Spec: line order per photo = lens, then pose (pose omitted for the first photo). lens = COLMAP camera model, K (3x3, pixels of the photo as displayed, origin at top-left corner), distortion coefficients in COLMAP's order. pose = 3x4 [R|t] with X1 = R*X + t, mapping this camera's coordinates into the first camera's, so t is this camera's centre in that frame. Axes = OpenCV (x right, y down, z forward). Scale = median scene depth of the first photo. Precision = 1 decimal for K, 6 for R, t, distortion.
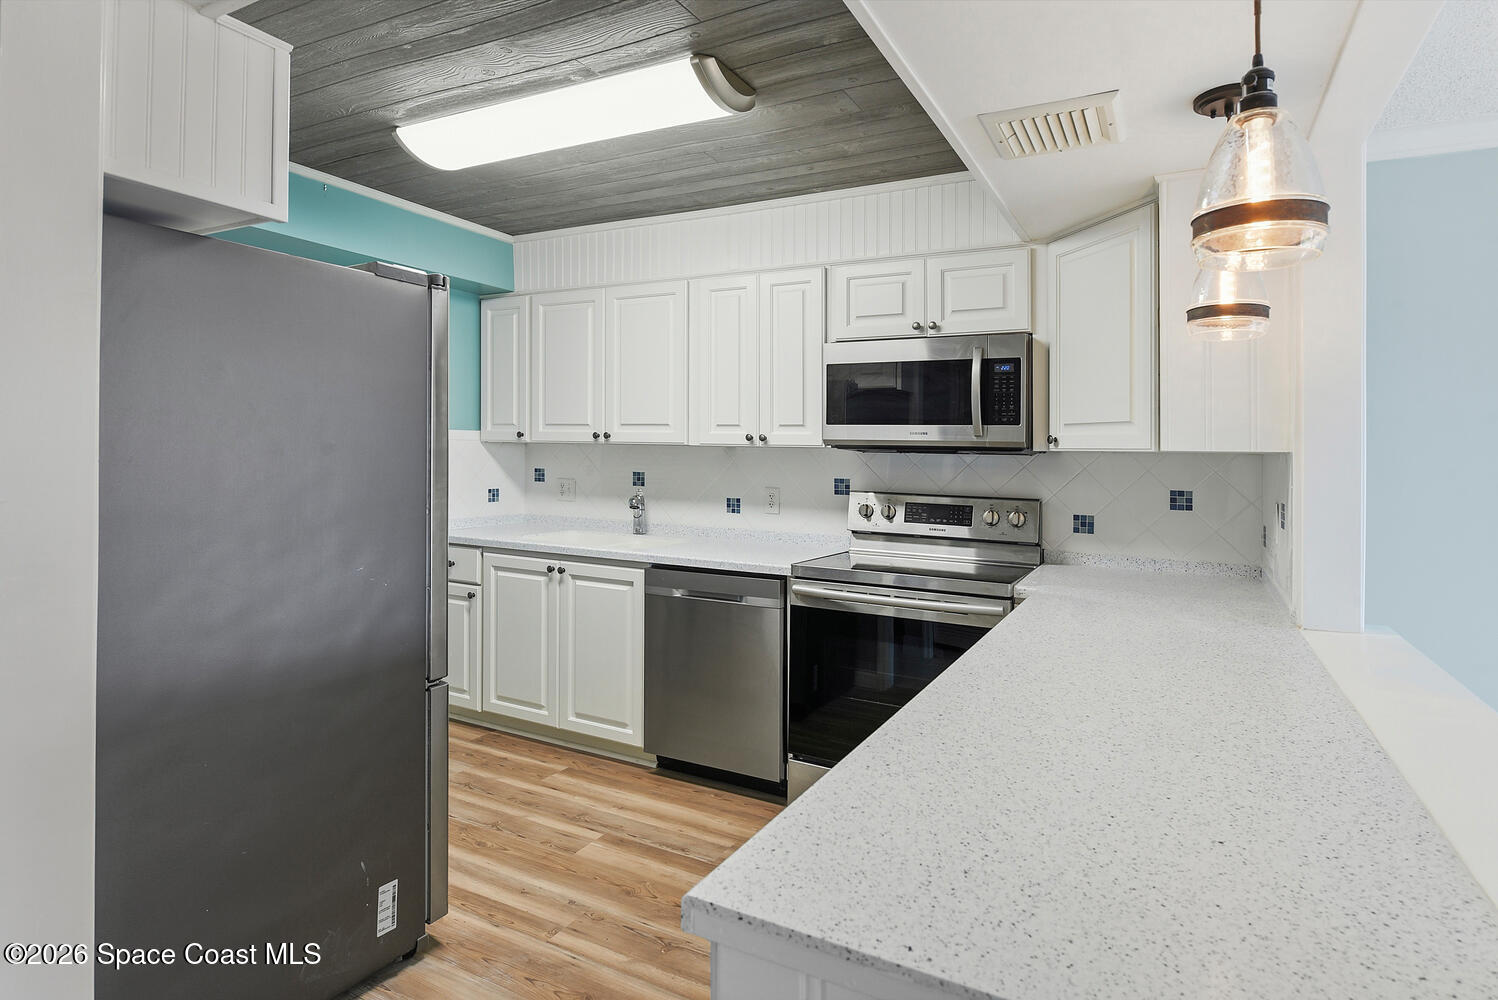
lens RADIAL K [[807.2, 0, 756.5], [0, 807.2, 443.4], [0, 0, 1]] dist [0.002757, 0.000485]
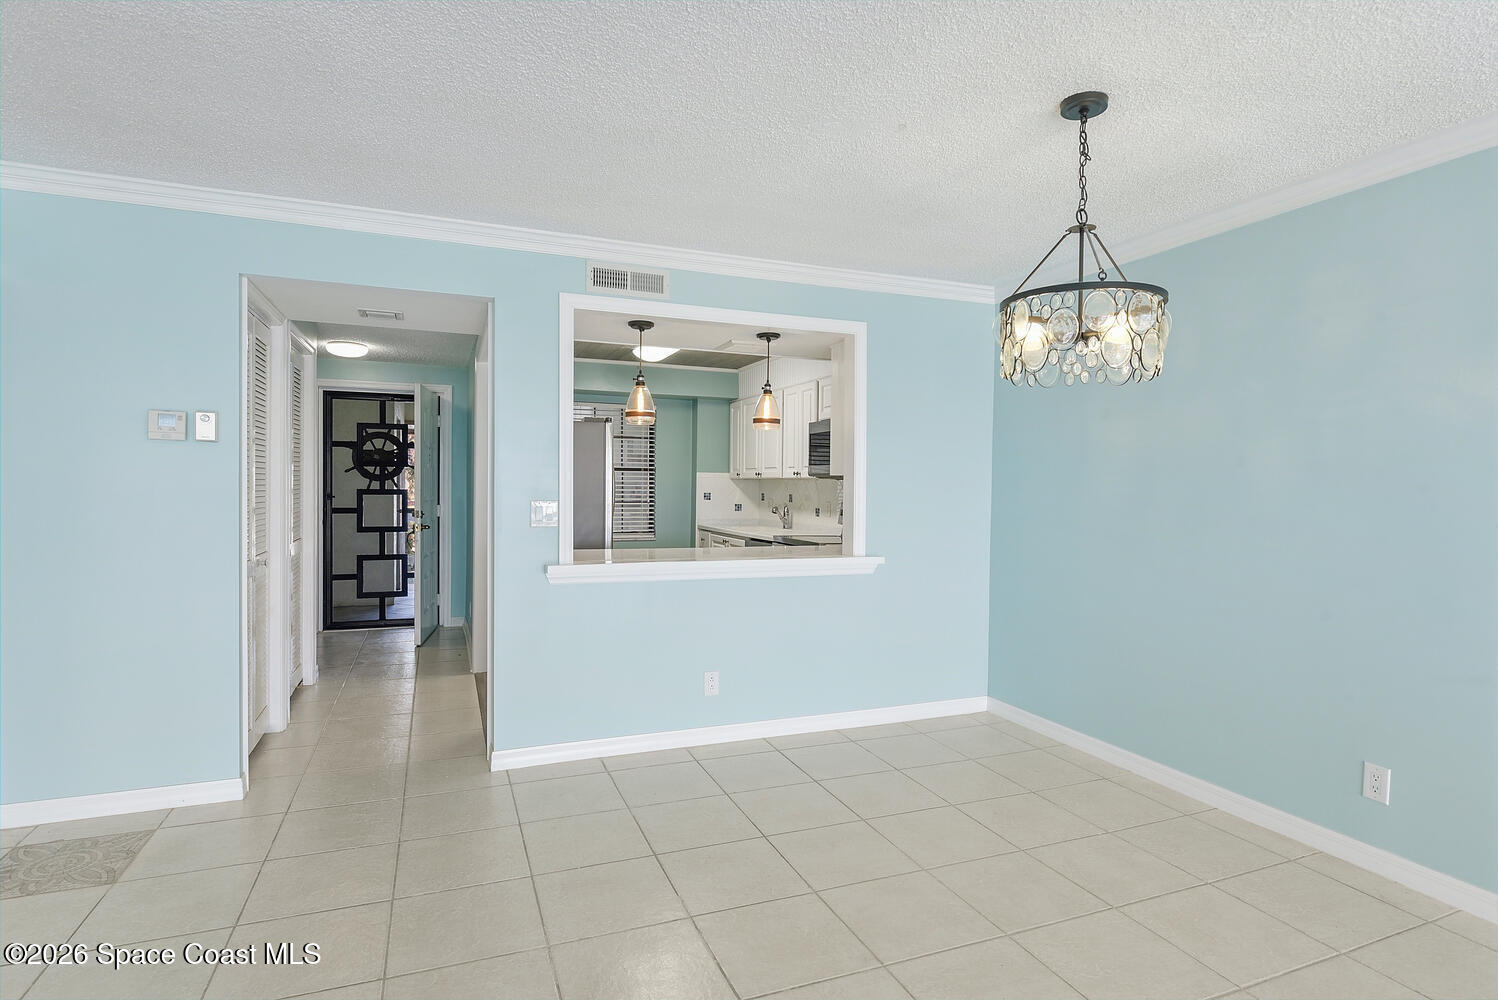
lens RADIAL K [[794.6, 0, 749.0], [0, 794.6, 500.0], [0, 0, 1]] dist [-0.001288, -0.000142]
pose [[0.764980, 0.003795, -0.644043, 1.176061], [0.007066, 0.999873, 0.014285, 0.028795], [0.644016, -0.015478, 0.764856, -0.516353]]
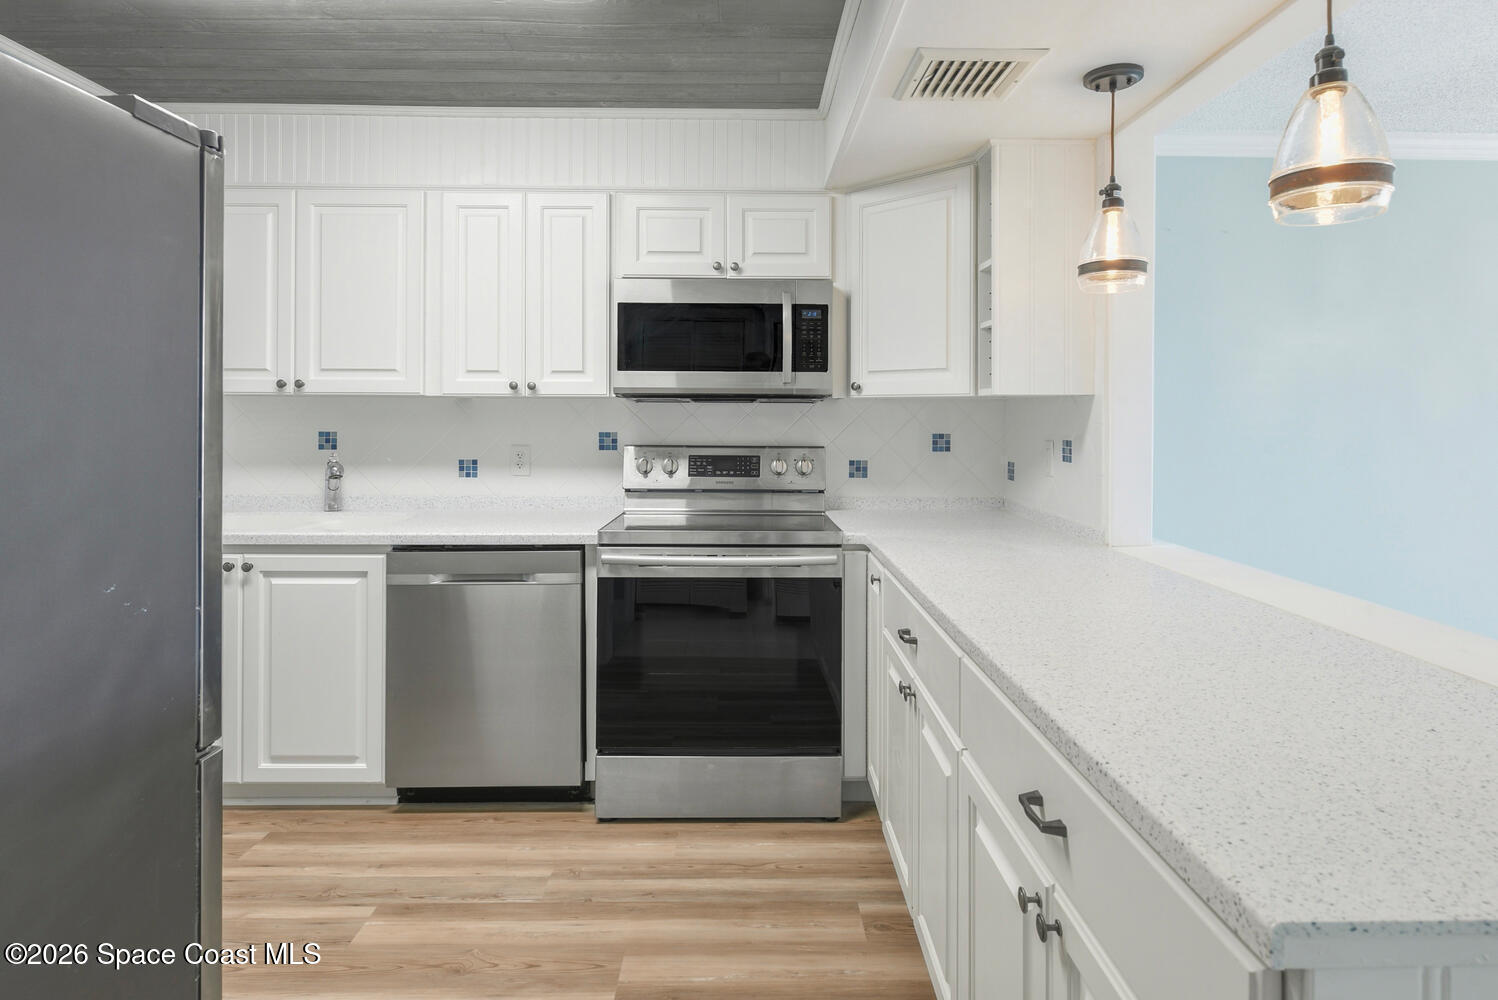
lens RADIAL K [[832.3, 0, 749.2], [0, 832.3, 399.9], [0, 0, 1]] dist [-0.000990, -0.000049]
pose [[0.875531, -0.007409, 0.483105, -0.227209], [0.007334, 0.999971, 0.002044, 0.007963], [-0.483106, 0.001754, 0.875560, 0.129299]]
